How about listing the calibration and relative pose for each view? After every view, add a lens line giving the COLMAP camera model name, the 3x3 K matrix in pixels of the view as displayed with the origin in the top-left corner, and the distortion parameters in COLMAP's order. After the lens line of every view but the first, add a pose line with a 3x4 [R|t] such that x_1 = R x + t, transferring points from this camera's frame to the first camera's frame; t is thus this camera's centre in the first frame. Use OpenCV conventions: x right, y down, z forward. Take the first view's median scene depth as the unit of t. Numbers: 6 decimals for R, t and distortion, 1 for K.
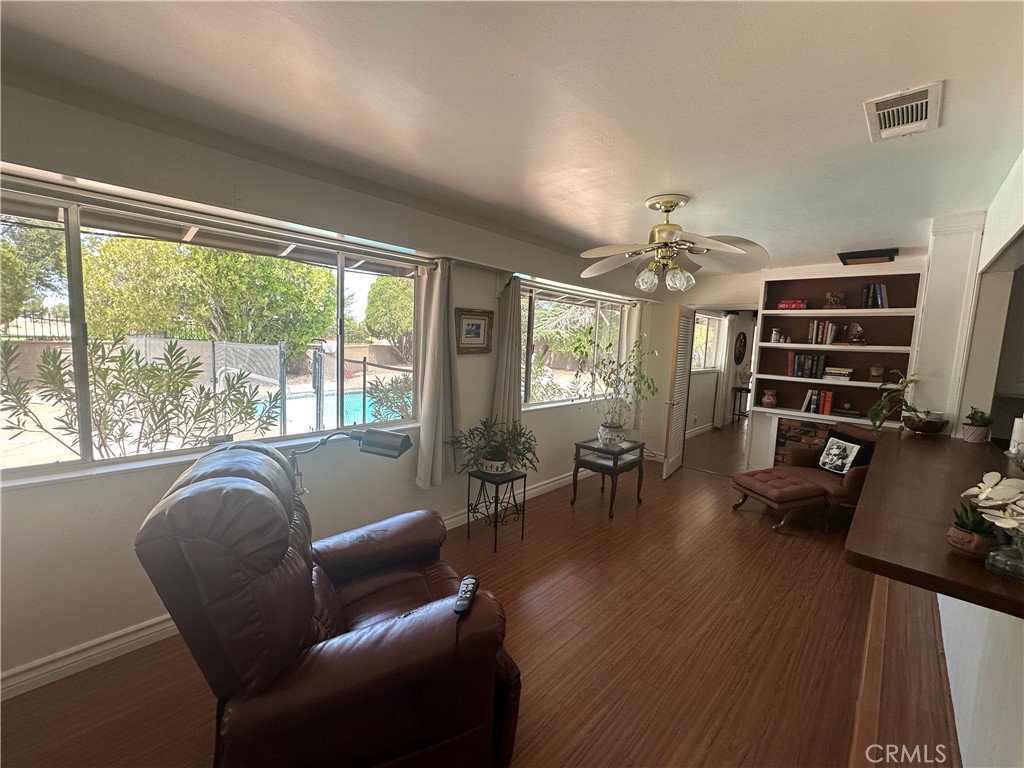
lens RADIAL K [[443.9, 0, 511.5], [0, 443.9, 384.9], [0, 0, 1]] dist [0.000316, 0.000016]
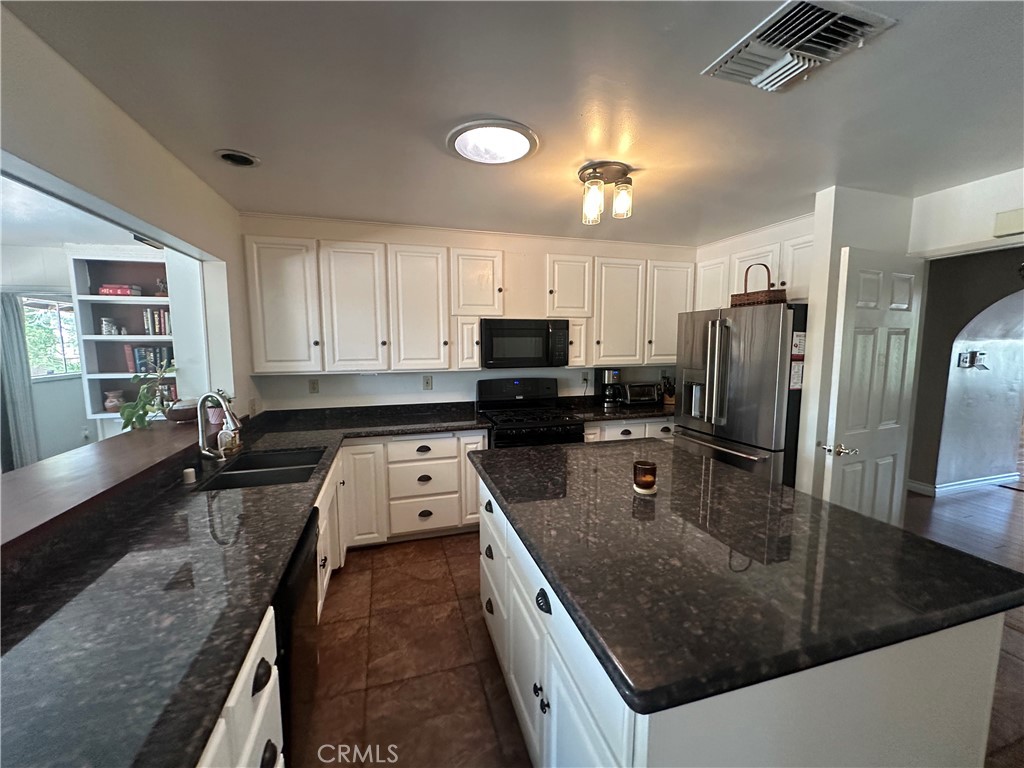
lens RADIAL K [[409.9, 0, 513.6], [0, 409.9, 383.9], [0, 0, 1]] dist [-0.000057, -0.000002]
pose [[0.522292, -0.136332, 0.841798, 0.339102], [0.116300, 0.989302, 0.088063, 0.018314], [-0.844799, 0.051906, 0.532560, -0.059749]]
